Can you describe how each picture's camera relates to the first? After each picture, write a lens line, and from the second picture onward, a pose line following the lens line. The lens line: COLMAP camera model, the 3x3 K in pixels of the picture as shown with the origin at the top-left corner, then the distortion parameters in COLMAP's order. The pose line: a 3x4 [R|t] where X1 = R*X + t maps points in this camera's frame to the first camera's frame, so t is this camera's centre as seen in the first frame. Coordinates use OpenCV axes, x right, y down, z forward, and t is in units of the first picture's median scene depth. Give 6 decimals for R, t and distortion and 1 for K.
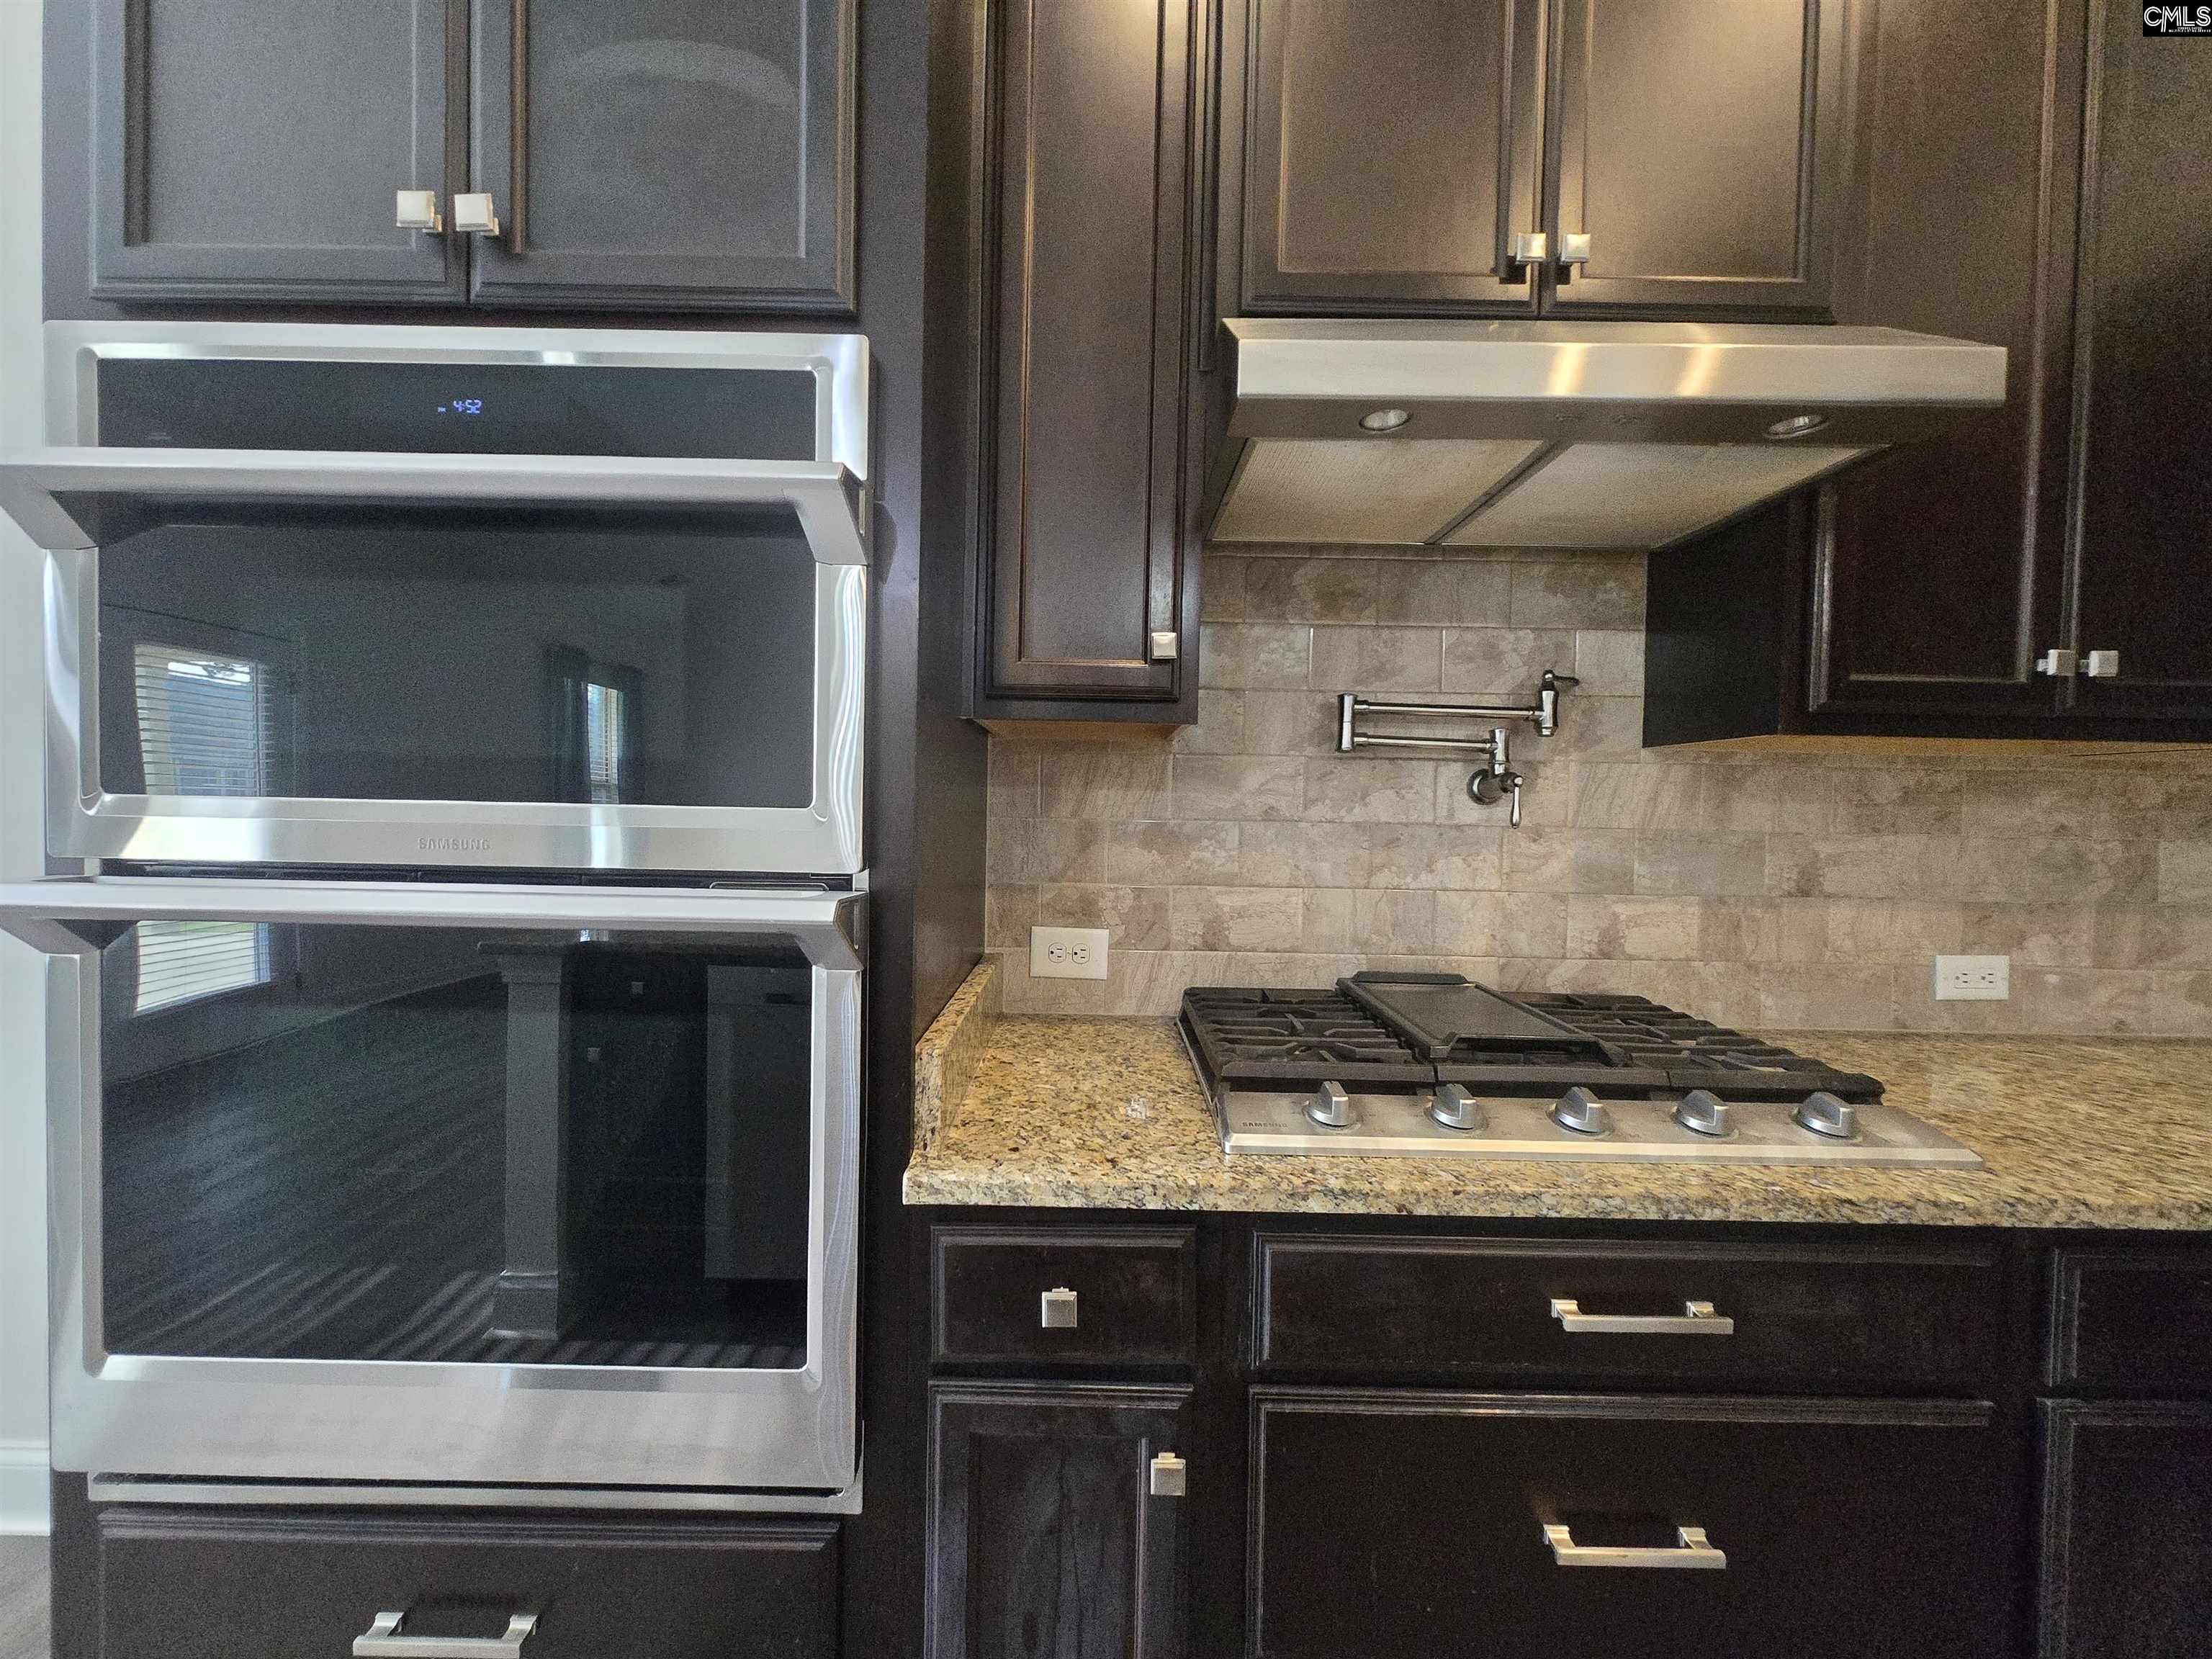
lens RADIAL K [[873.0, 0, 1089.9], [0, 873.0, 823.9], [0, 0, 1]] dist [-0.000158, -0.000118]
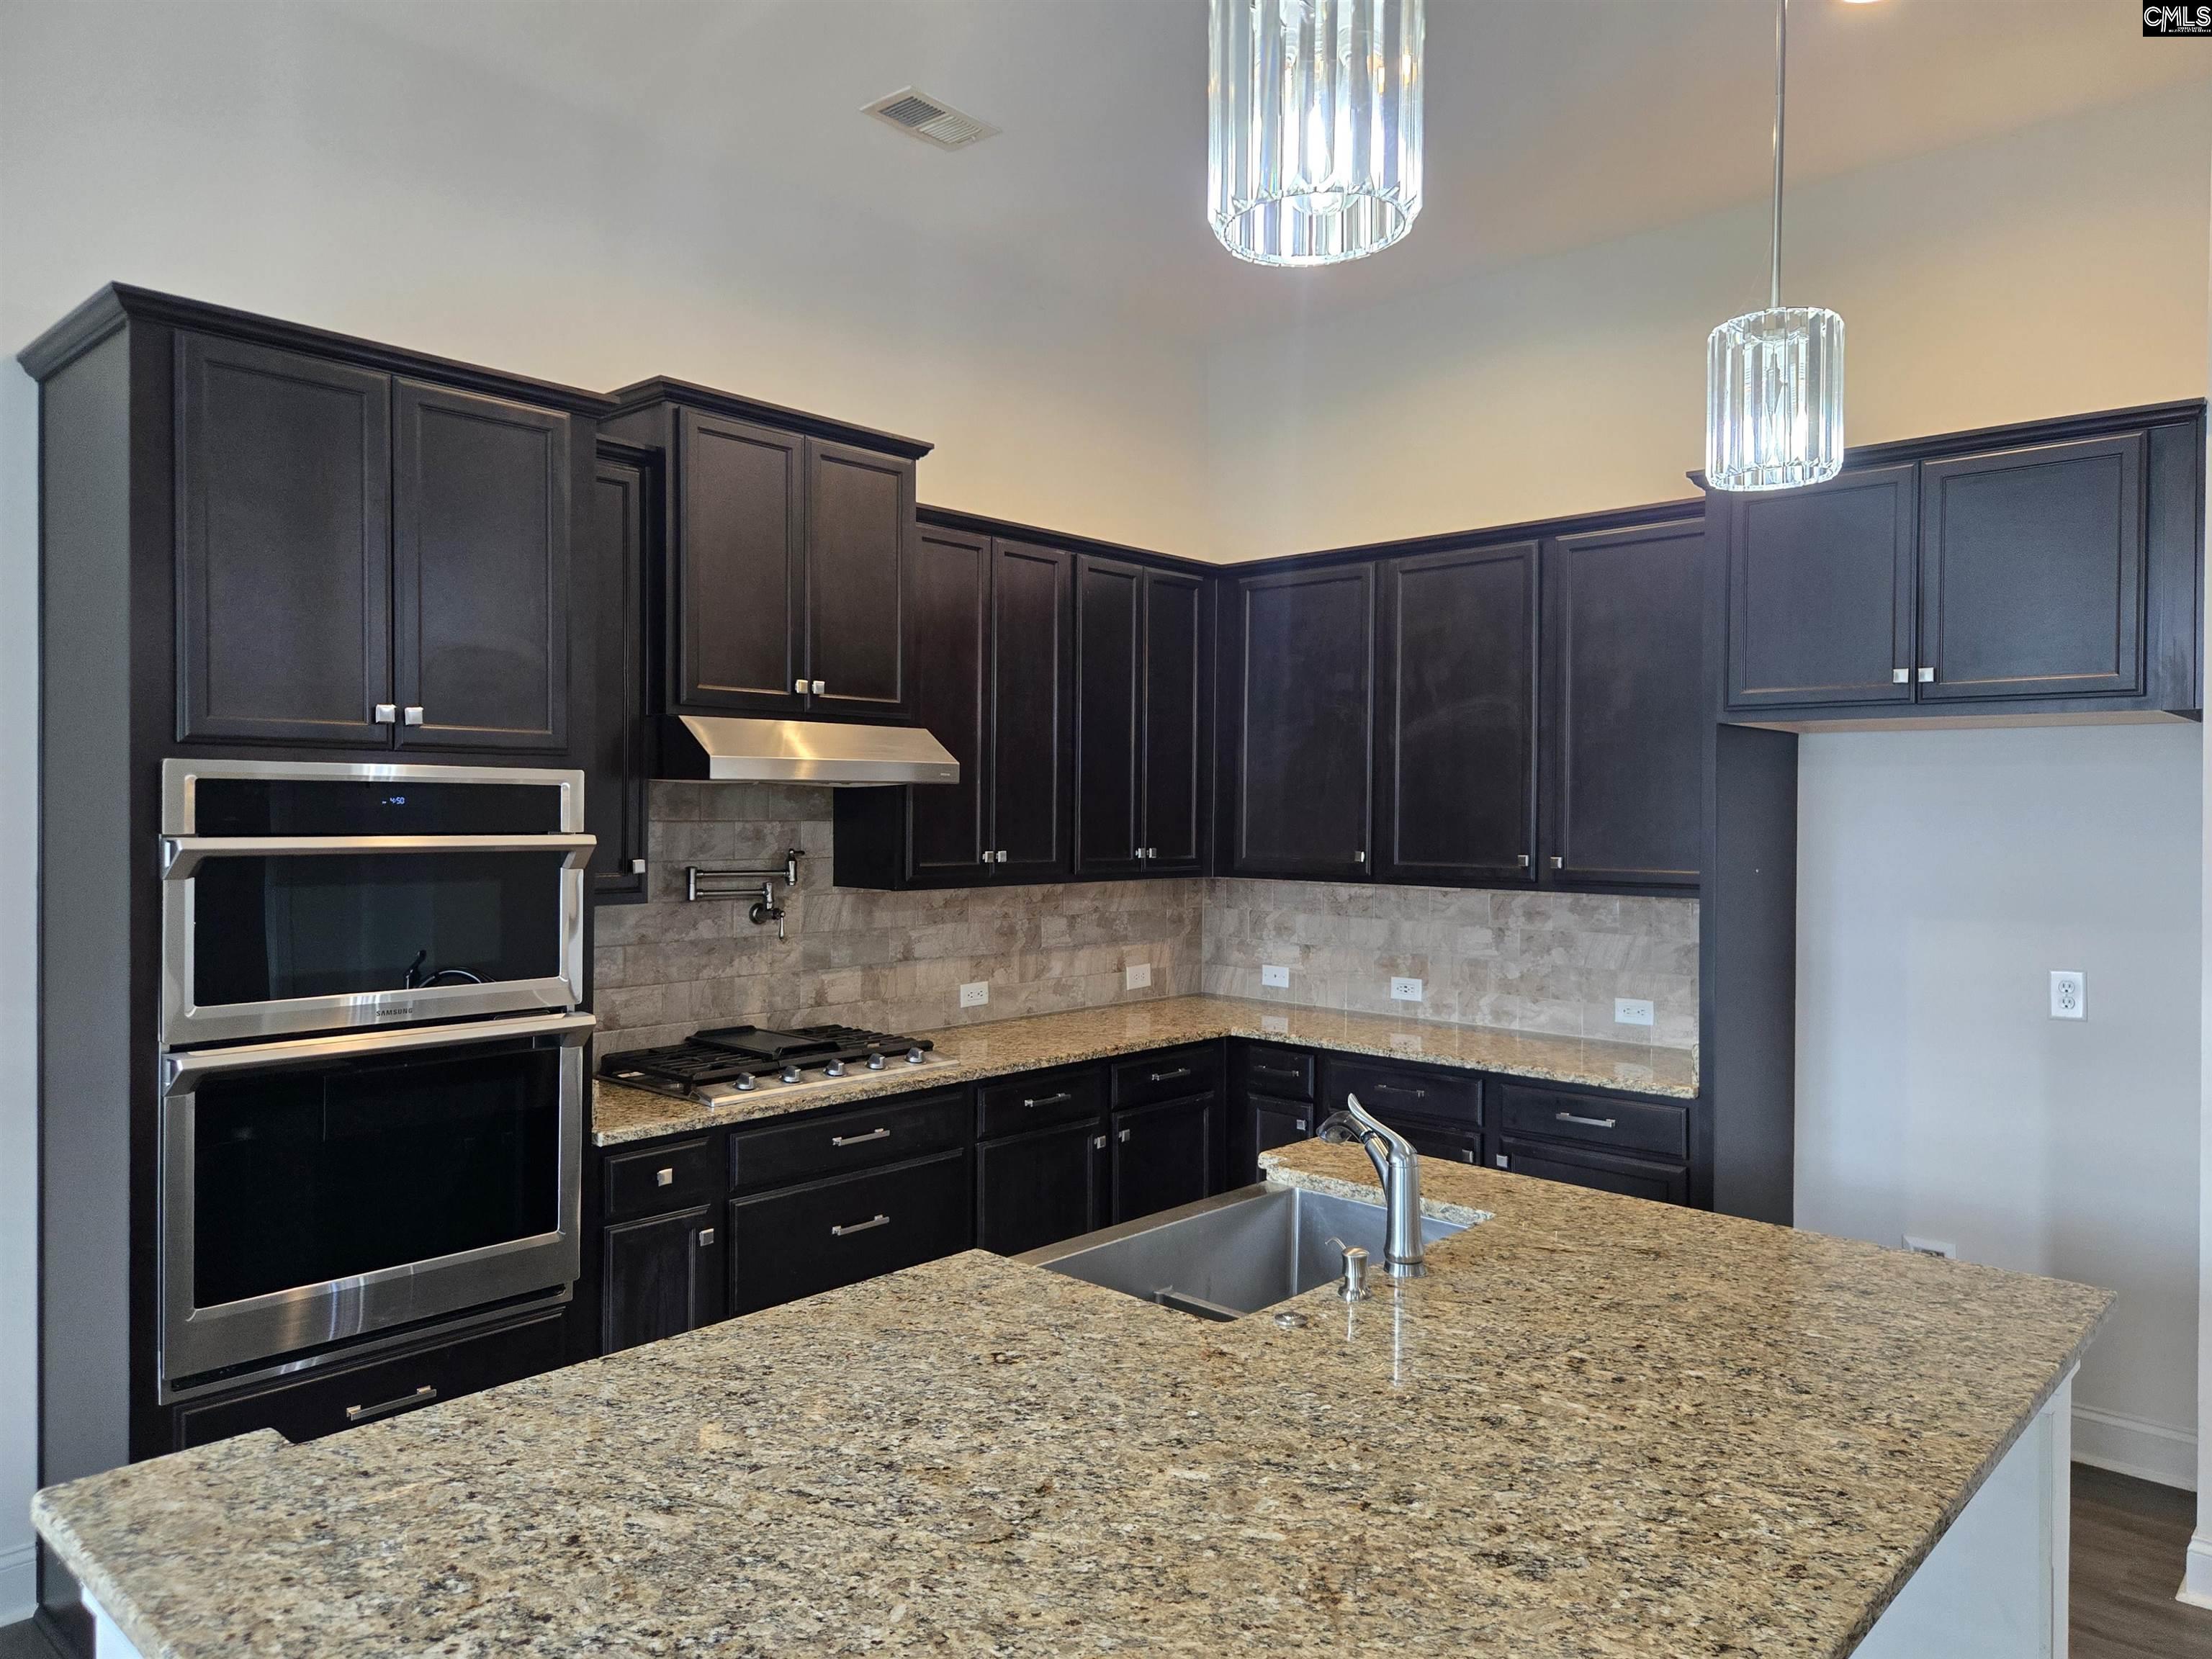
lens RADIAL K [[1479.4, 0, 1106.0], [0, 1479.4, 829.5], [0, 0, 1]] dist [0.002736, -0.000119]
pose [[0.680852, -0.027631, 0.731900, -1.202651], [0.022859, 0.999603, 0.016473, -0.240536], [-0.732065, 0.005515, 0.681213, -1.474766]]
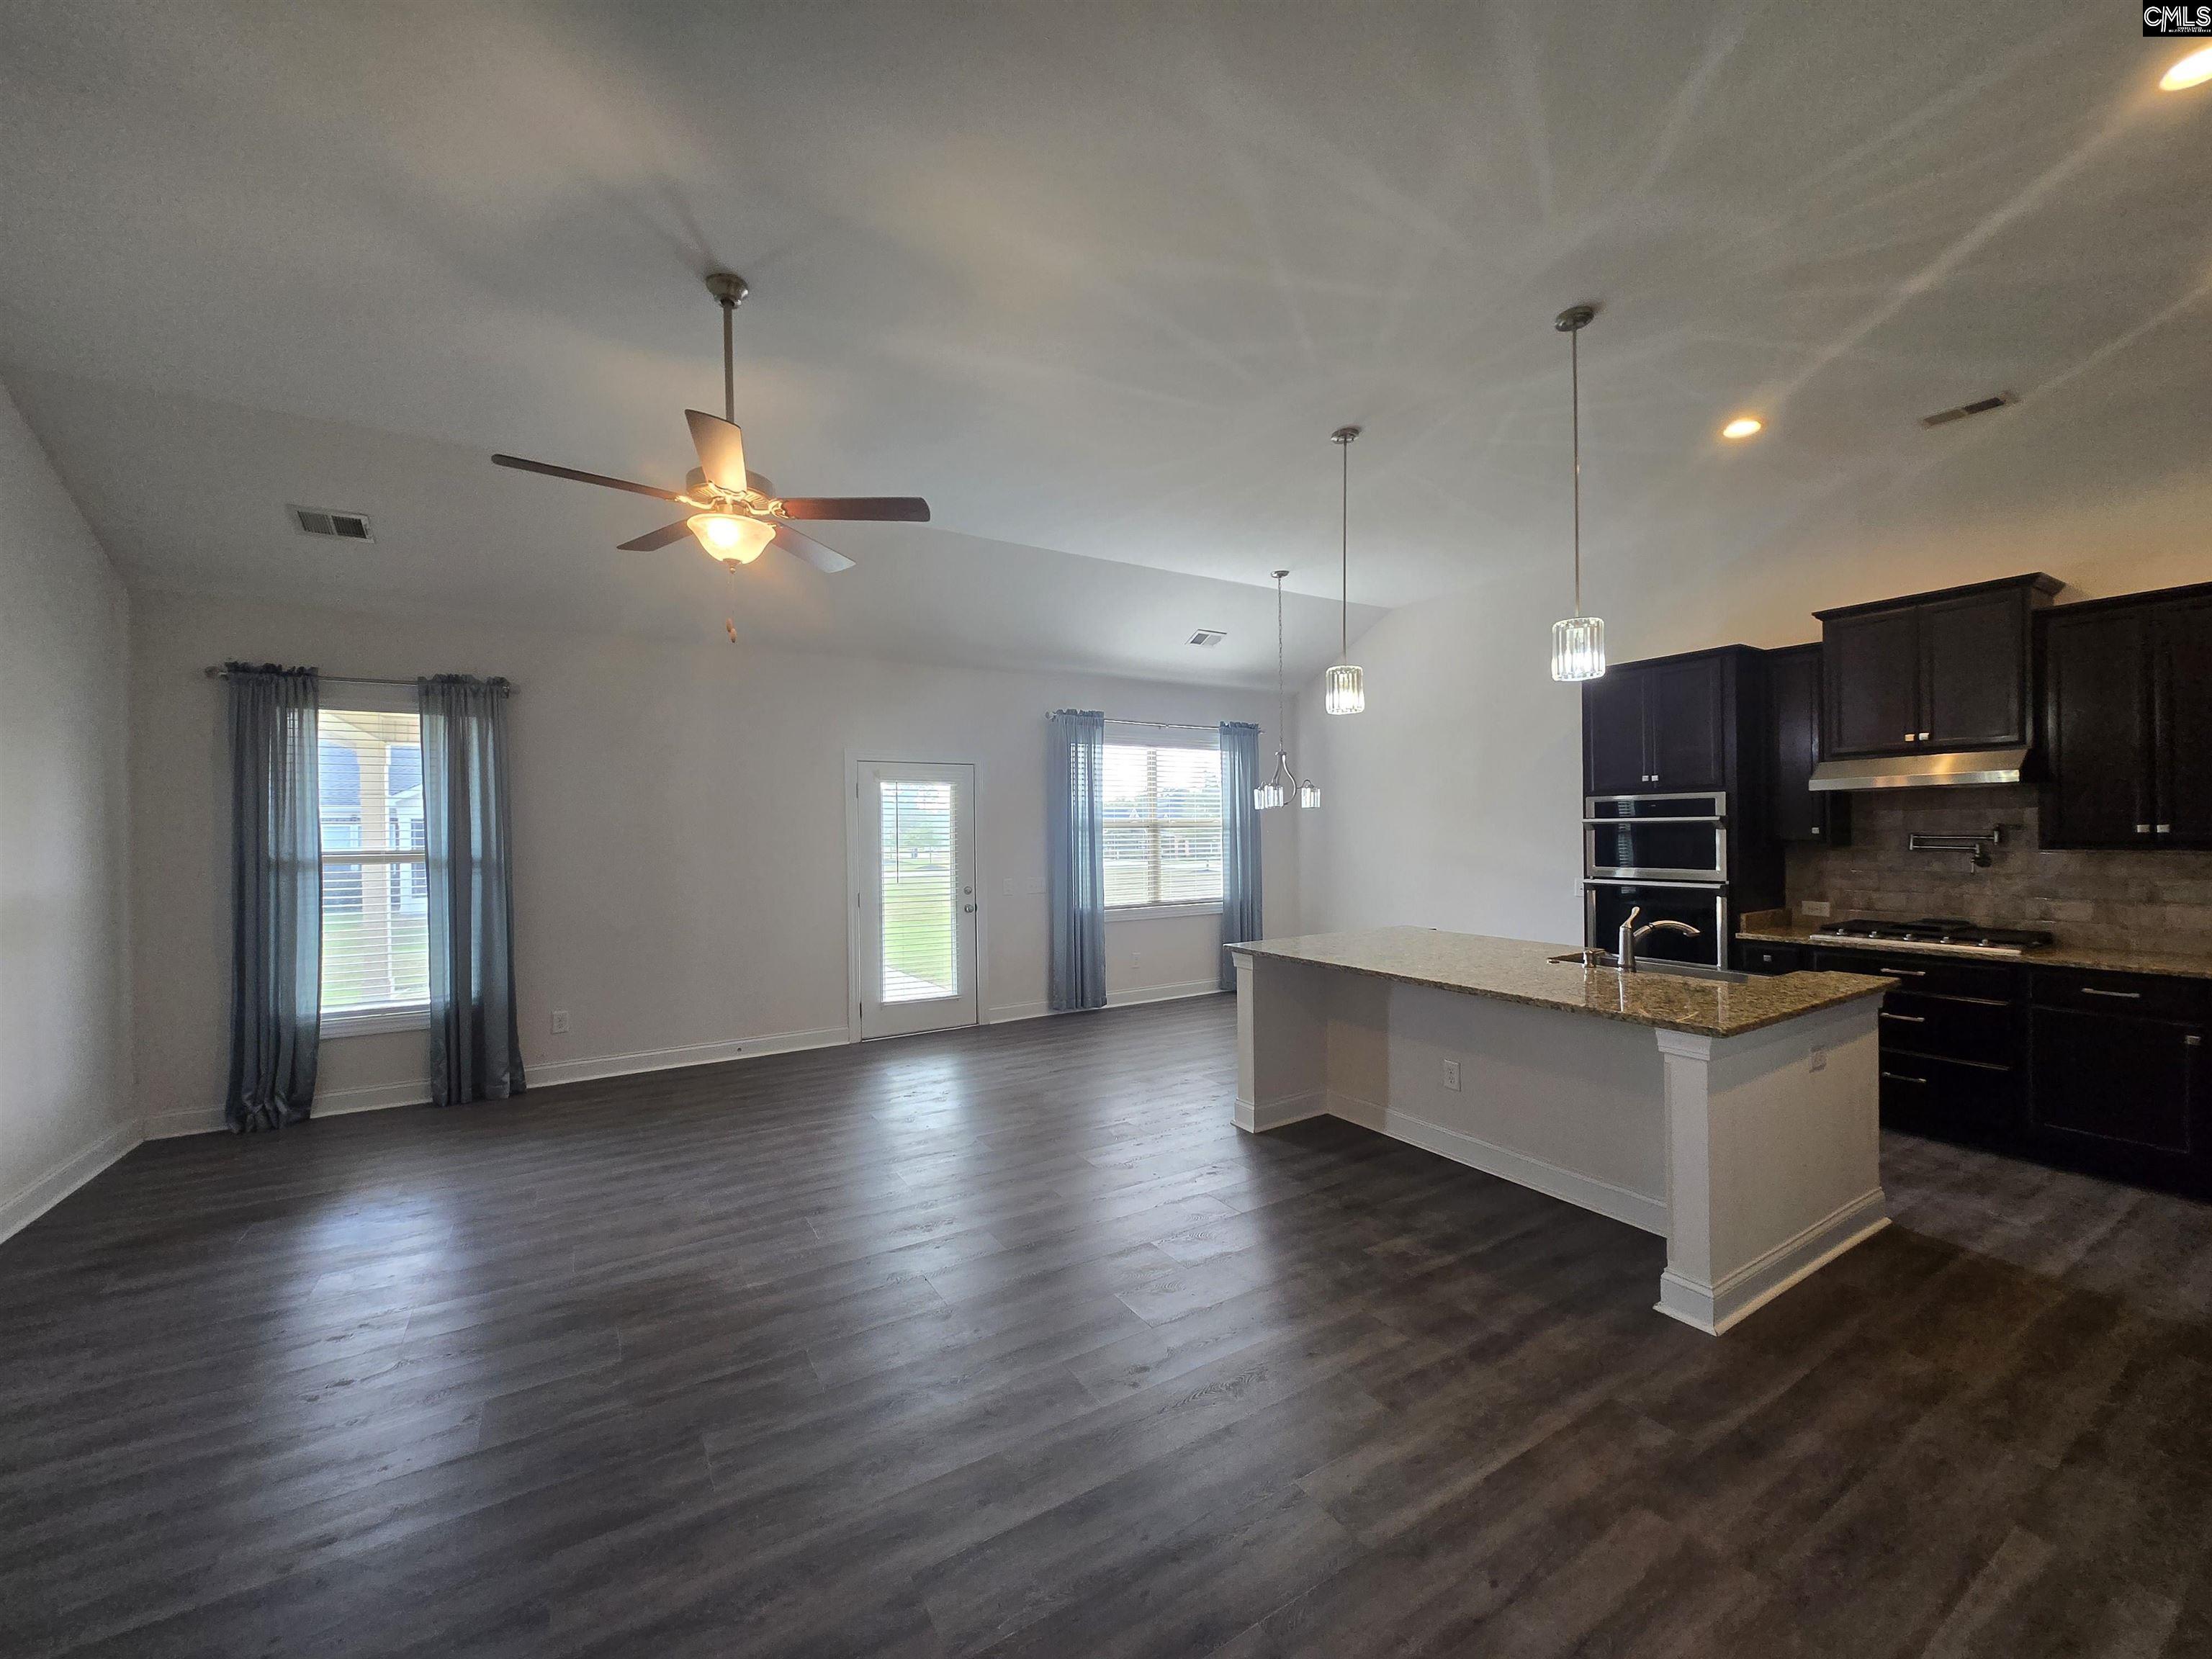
lens RADIAL K [[863.1, 0, 1106.0], [0, 863.1, 829.5], [0, 0, 1]] dist [-0.000437, -0.002828]
pose [[0.517800, -0.027133, -0.855071, 1.443819], [0.008255, 0.999609, -0.026721, -0.096881], [0.855462, 0.006778, 0.517822, -3.161238]]
